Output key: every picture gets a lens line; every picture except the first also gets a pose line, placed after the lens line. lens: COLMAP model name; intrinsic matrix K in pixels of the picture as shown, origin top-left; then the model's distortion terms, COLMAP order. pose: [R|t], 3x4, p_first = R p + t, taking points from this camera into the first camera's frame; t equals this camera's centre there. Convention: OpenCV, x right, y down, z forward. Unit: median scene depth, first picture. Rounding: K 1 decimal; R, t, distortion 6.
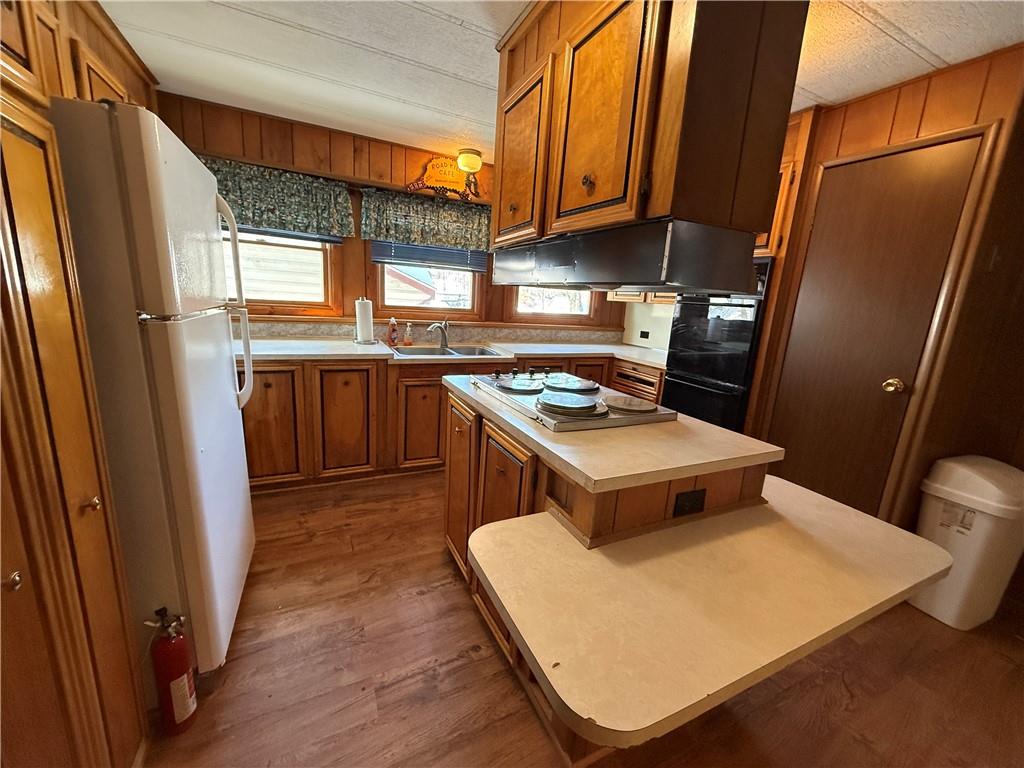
lens RADIAL K [[408.8, 0, 509.6], [0, 408.8, 383.6], [0, 0, 1]] dist [-0.000205, -0.000145]
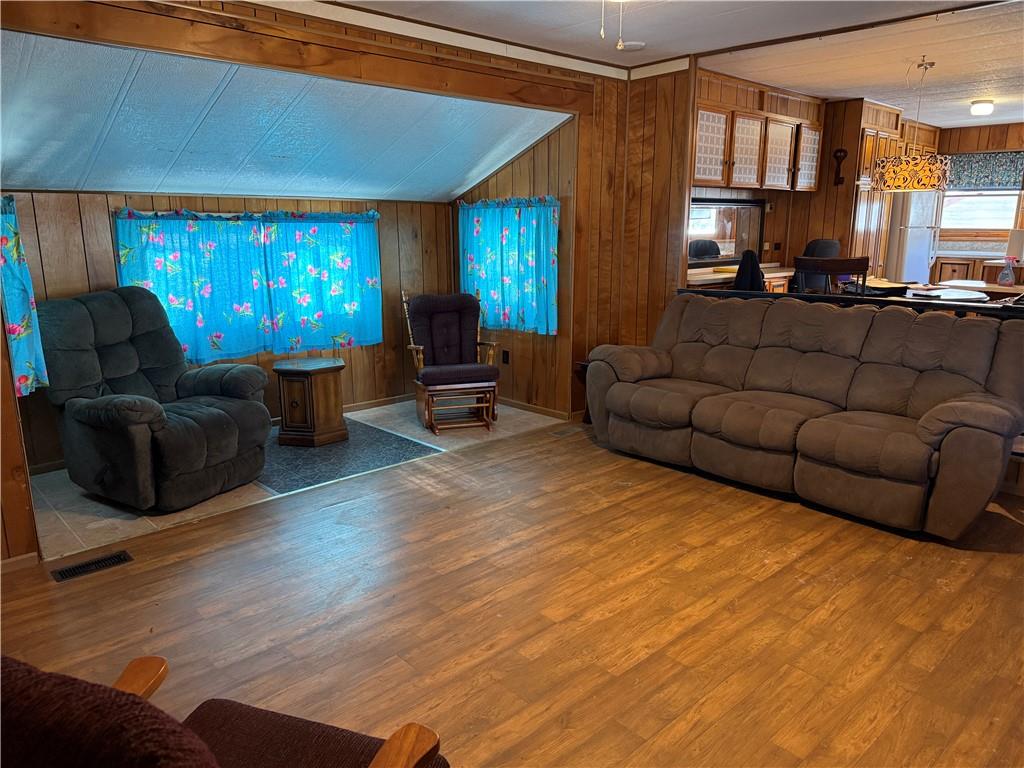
lens RADIAL K [[720.4, 0, 508.4], [0, 720.4, 389.9], [0, 0, 1]] dist [0.119847, -0.187895]
pose [[0.297397, 0.151259, -0.942696, 1.674567], [-0.186232, 0.977595, 0.098108, 0.472012], [0.936415, 0.146383, 0.318903, -1.563013]]
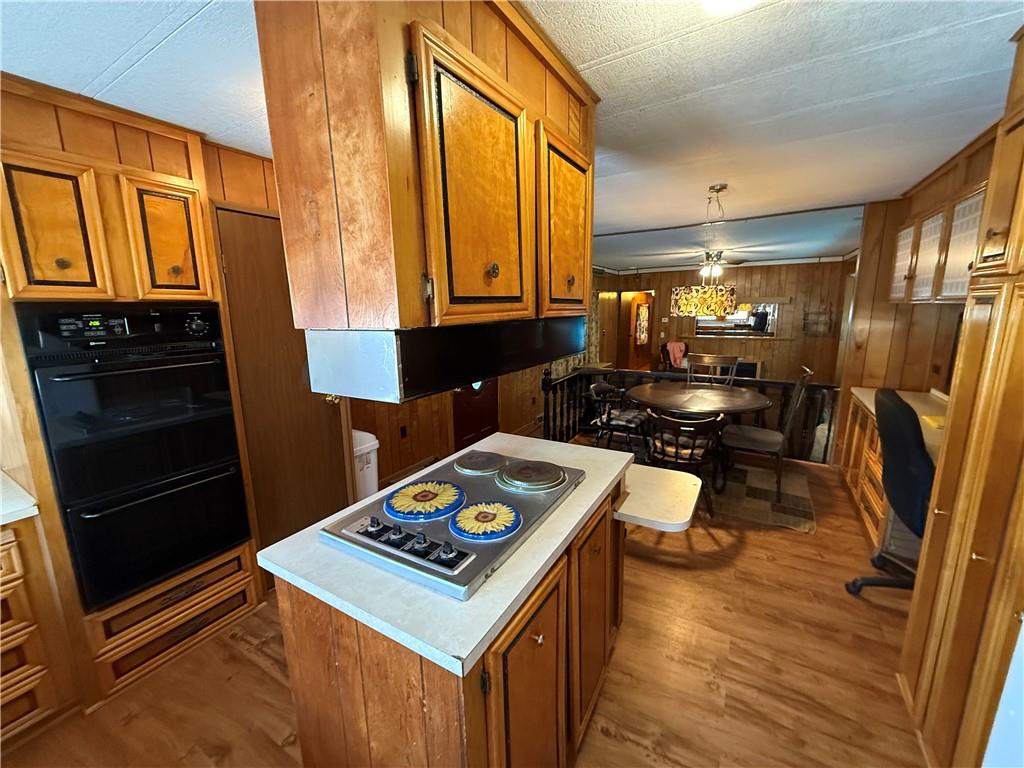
lens RADIAL K [[408.8, 0, 509.6], [0, 408.8, 383.6], [0, 0, 1]] dist [-0.000205, -0.000145]
pose [[-0.549085, -0.199592, 0.811584, -0.288598], [0.166437, 0.925502, 0.340212, -0.243841], [-0.819026, 0.321882, -0.474960, 0.684867]]
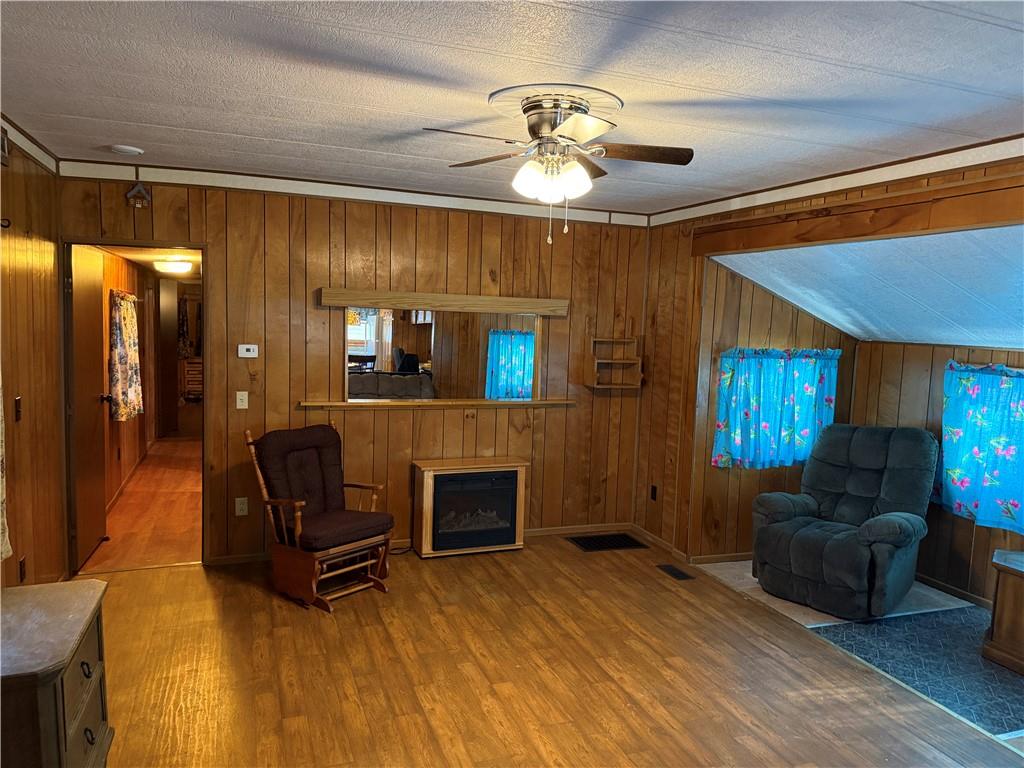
lens RADIAL K [[721.2, 0, 509.6], [0, 721.2, 382.6], [0, 0, 1]] dist [0.122881, -0.185746]
pose [[-0.990843, -0.104618, 0.085355, 0.852805], [-0.073308, 0.947712, 0.310594, 0.046790], [-0.113386, 0.301493, -0.946703, -0.302445]]
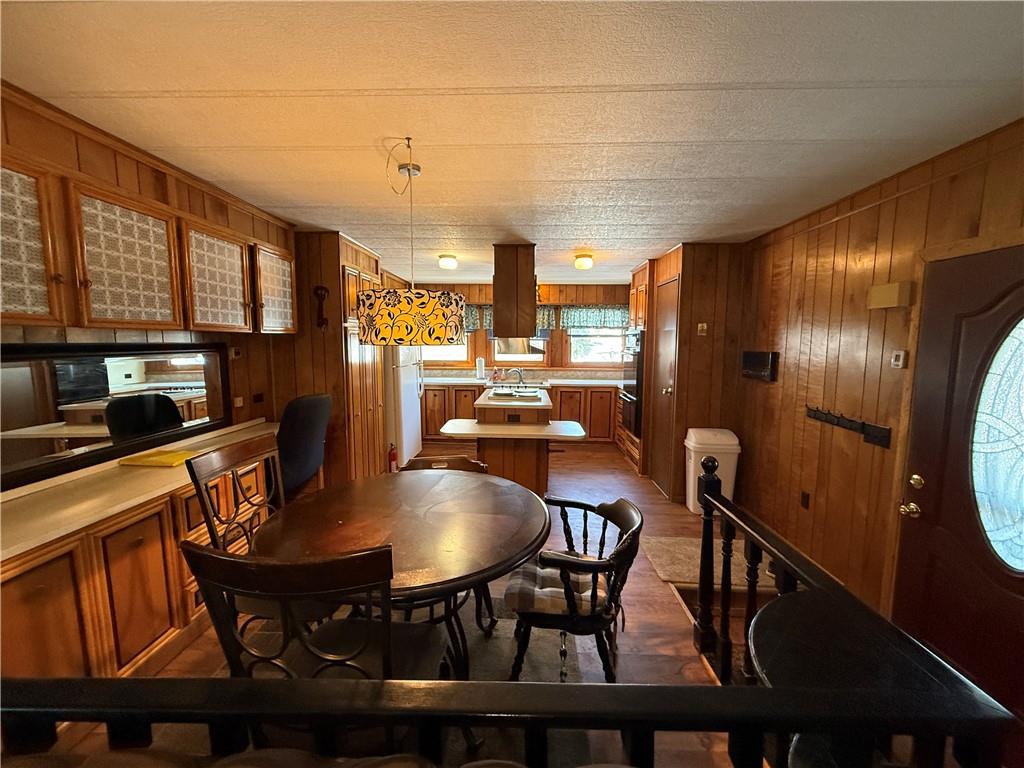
lens RADIAL K [[408.0, 0, 512.0], [0, 408.0, 384.0], [0, 0, 1]] dist [-0.001131, -0.000182]
pose [[0.885624, -0.008301, -0.464330, 0.716385], [-0.049188, 0.992539, -0.111562, 0.142077], [0.461792, 0.121641, 0.878608, -0.703289]]
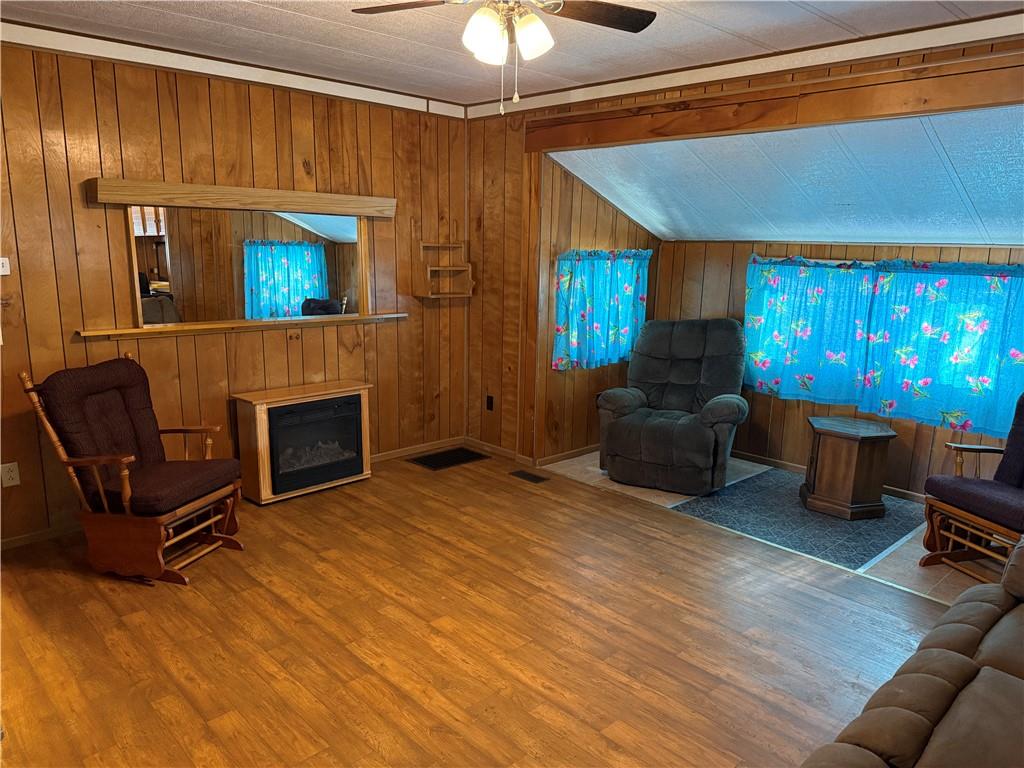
lens RADIAL K [[720.4, 0, 508.4], [0, 720.4, 389.9], [0, 0, 1]] dist [0.119847, -0.187895]
pose [[-0.948701, -0.016754, -0.315731, 1.139487], [-0.142911, 0.913488, 0.380942, 0.133630], [0.282034, 0.406521, -0.869021, -0.436538]]
